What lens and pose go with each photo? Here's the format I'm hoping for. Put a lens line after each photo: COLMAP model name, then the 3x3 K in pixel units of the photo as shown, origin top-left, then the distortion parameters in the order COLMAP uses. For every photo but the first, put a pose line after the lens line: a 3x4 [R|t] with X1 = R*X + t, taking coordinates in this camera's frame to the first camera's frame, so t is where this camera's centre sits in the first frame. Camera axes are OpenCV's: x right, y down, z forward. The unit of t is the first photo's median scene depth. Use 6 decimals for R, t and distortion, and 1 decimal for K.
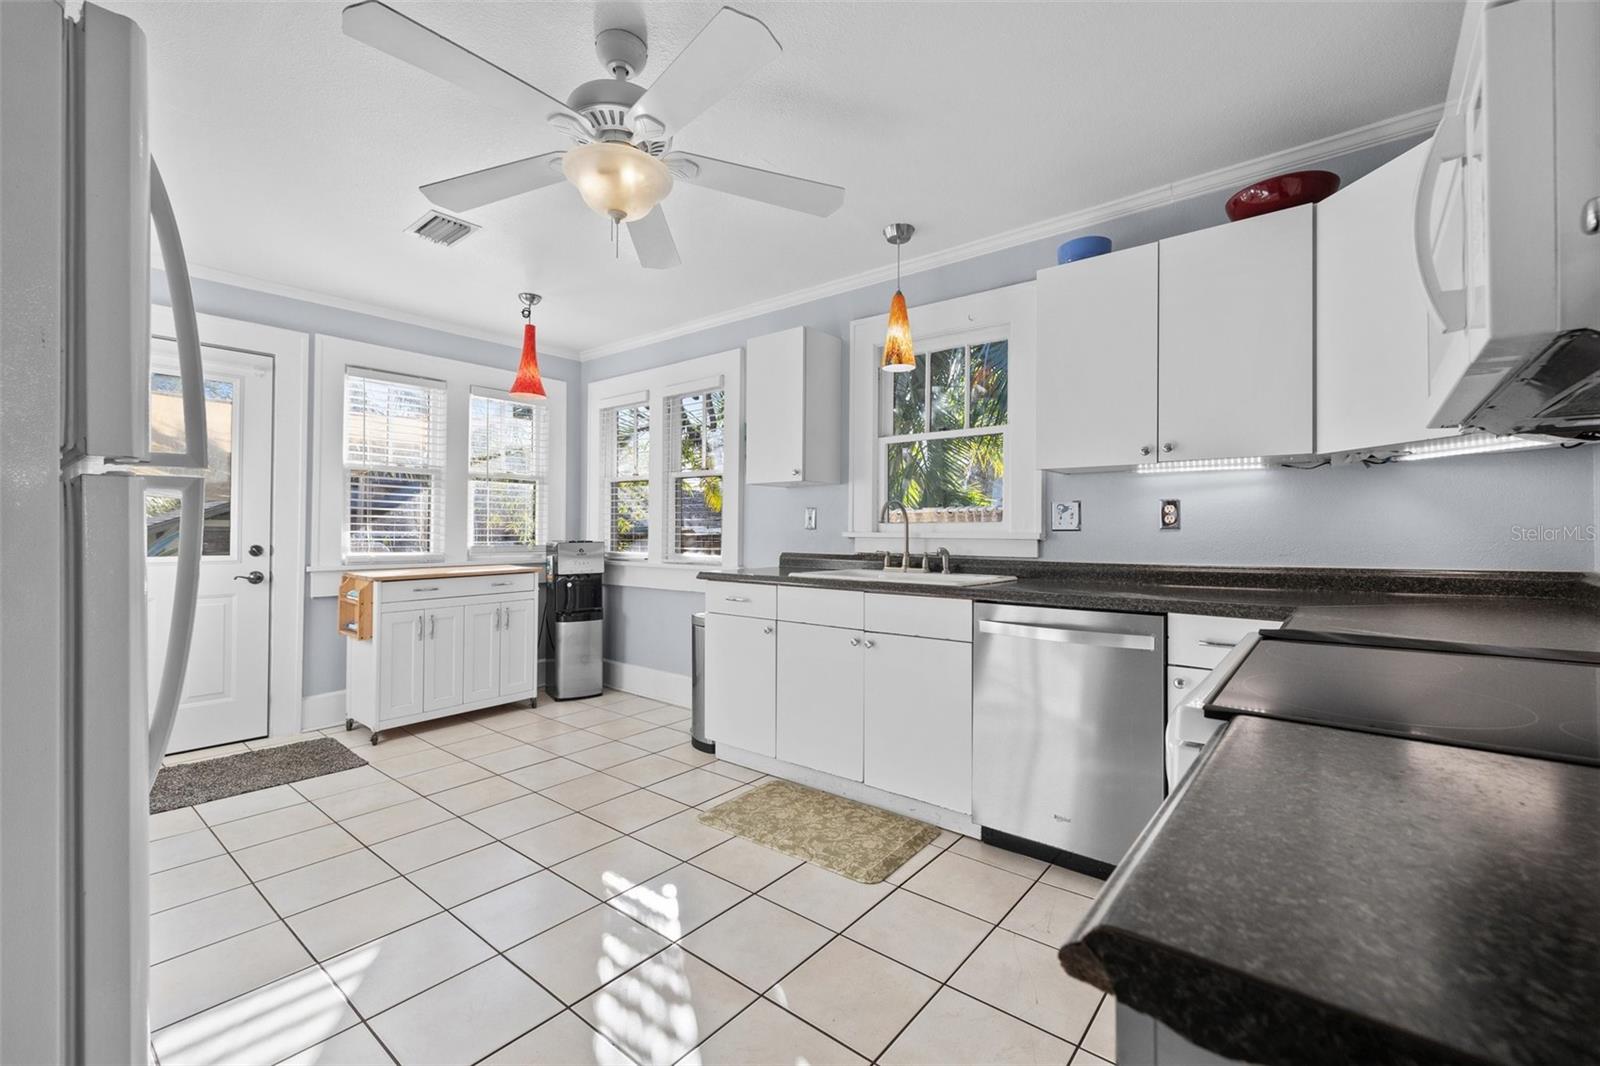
lens RADIAL K [[677.8, 0, 800.3], [0, 677.8, 523.0], [0, 0, 1]] dist [0.000065, -0.000065]
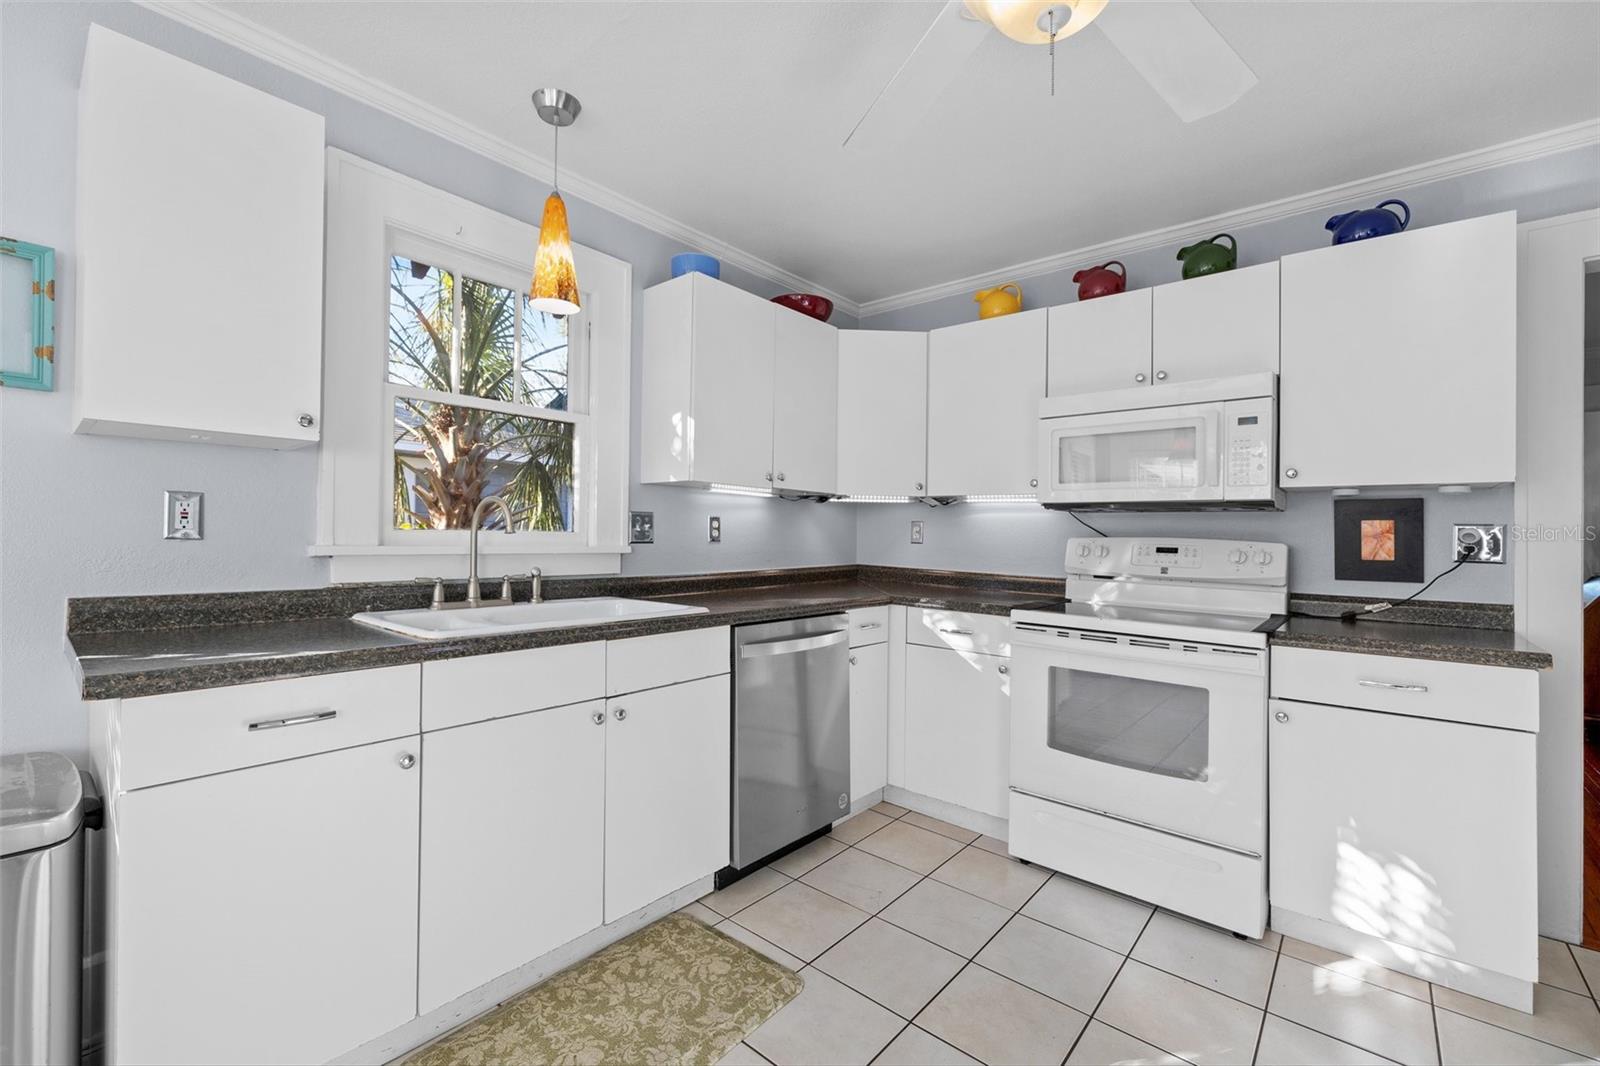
lens RADIAL K [[676.9, 0, 787.0], [0, 676.9, 524.7], [0, 0, 1]] dist [0.000199, -0.000271]
pose [[0.022540, 0.011074, 0.999685, -0.390285], [-0.034518, 0.999351, -0.010292, -0.008204], [-0.999150, -0.034275, 0.022907, 0.550751]]
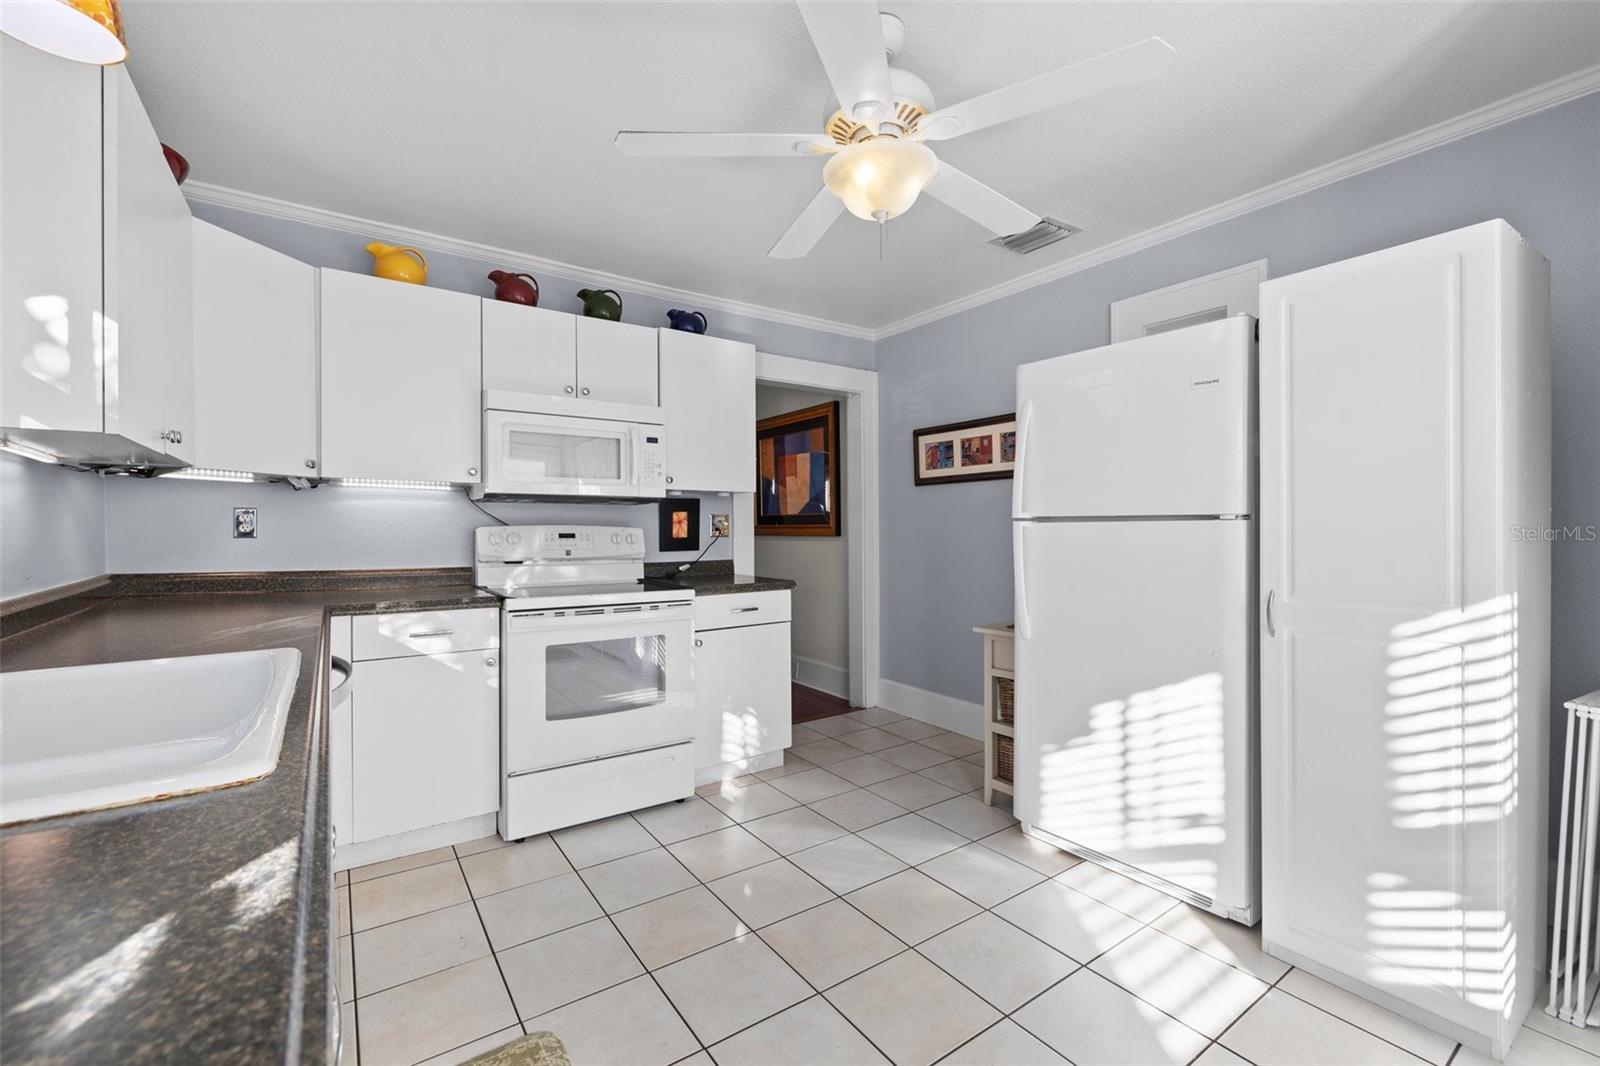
lens RADIAL K [[672.0, 0, 794.1], [0, 672.0, 531.9], [0, 0, 1]] dist [0.000358, -0.000420]
pose [[-0.961457, -0.005079, 0.274910, -0.188168], [-0.007320, 0.999948, -0.007125, -0.003709], [-0.274859, -0.008863, -0.961444, 0.881013]]
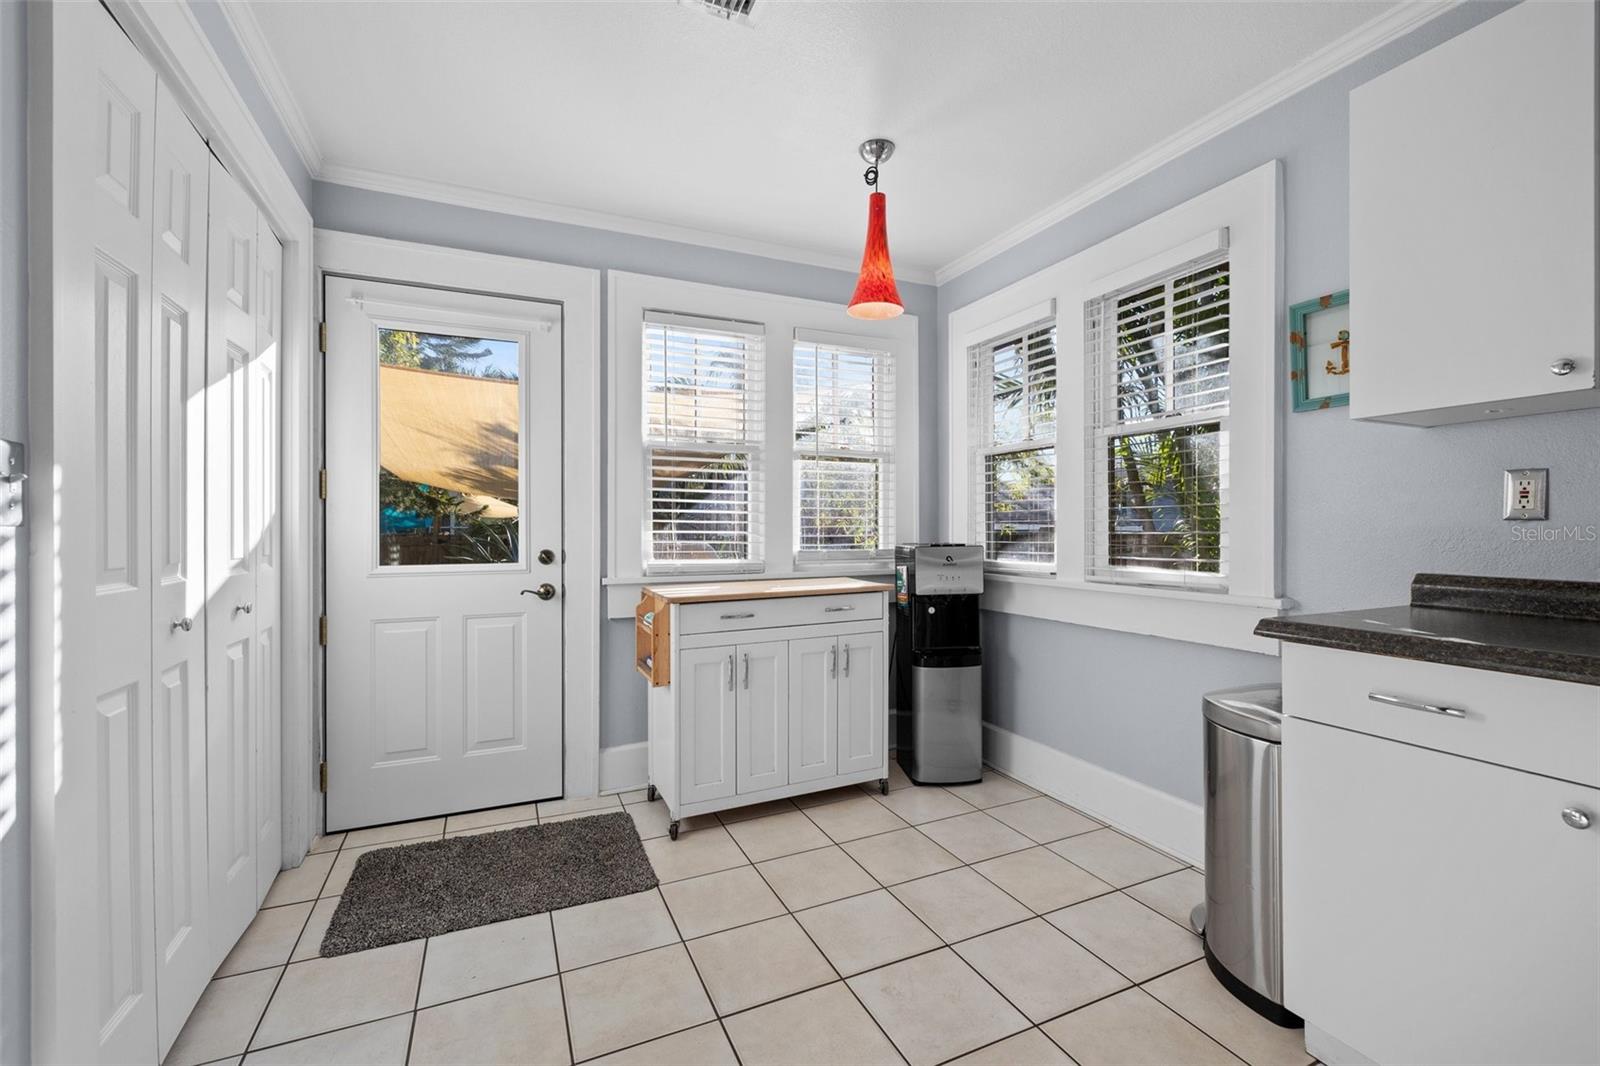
lens RADIAL K [[672.0, 0, 794.1], [0, 672.0, 531.9], [0, 0, 1]] dist [0.000358, -0.000420]
pose [[0.893444, -0.005444, -0.449142, -0.186175], [0.012458, 0.999842, 0.012663, 0.005509], [0.449003, -0.016909, 0.893370, 0.399235]]
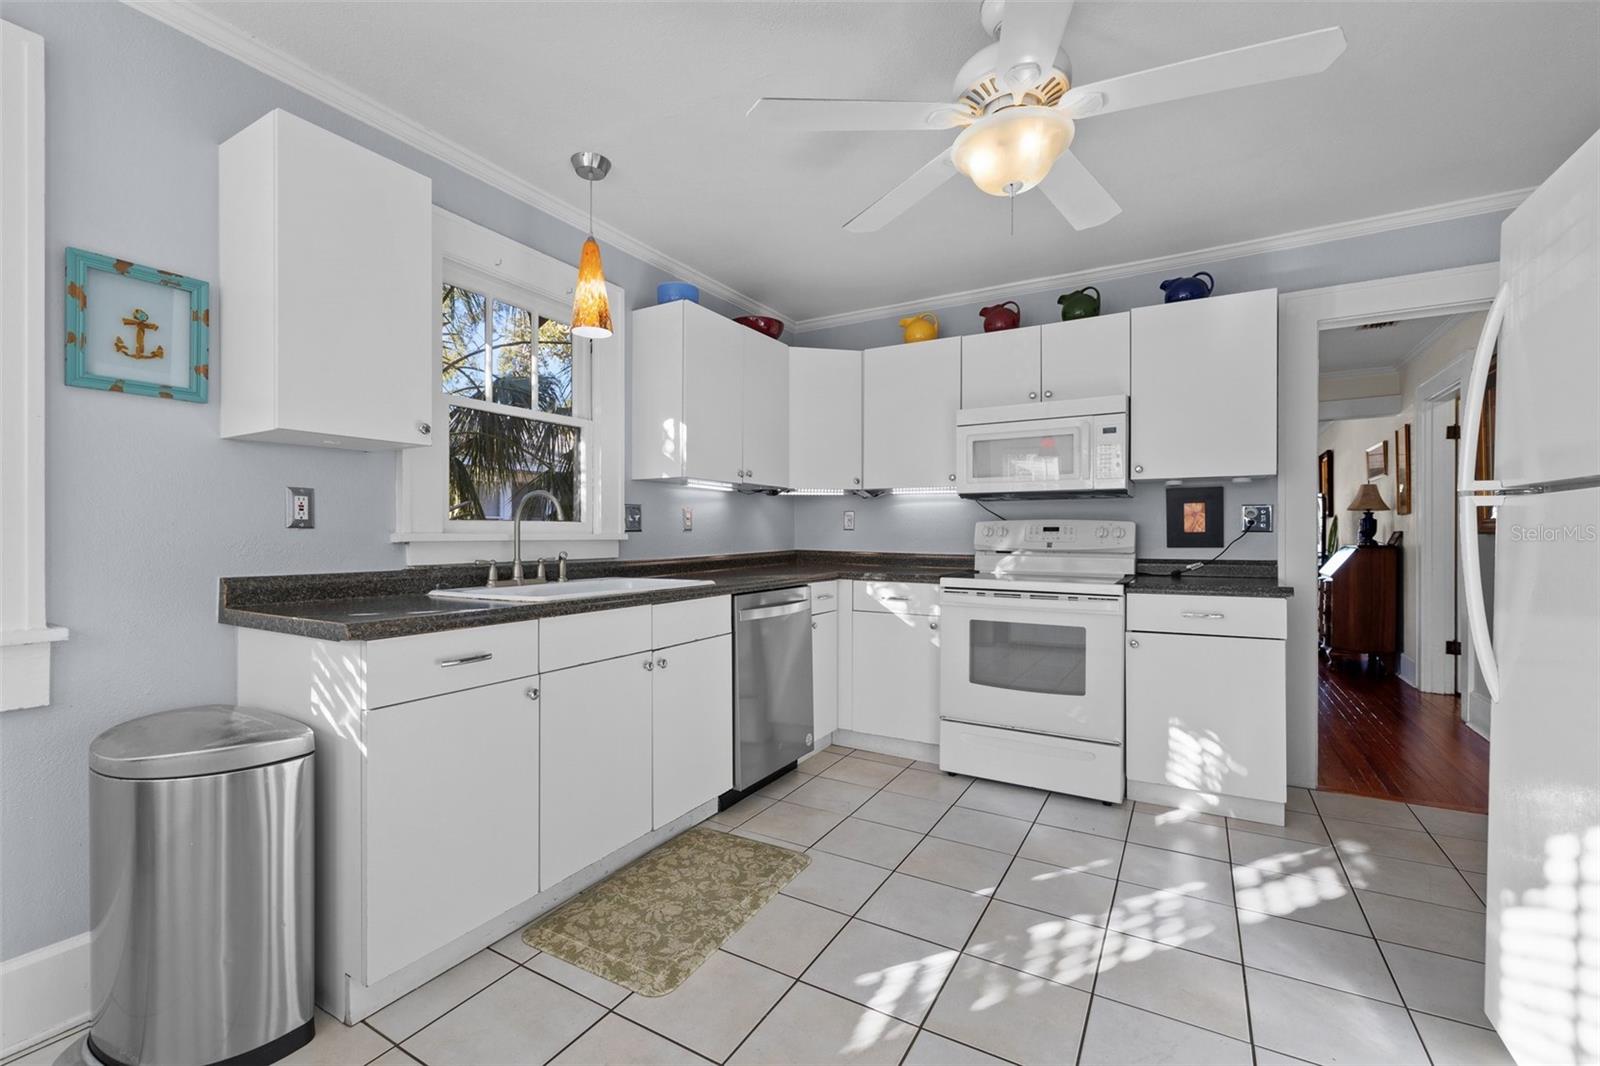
lens RADIAL K [[682.2, 0, 787.3], [0, 682.2, 537.0], [0, 0, 1]] dist [-0.000527, -0.000358]
pose [[-0.151493, -0.009293, 0.988415, -0.520025], [-0.015682, 0.999853, 0.006997, 0.006156], [-0.988334, -0.014440, -0.151616, 0.653082]]
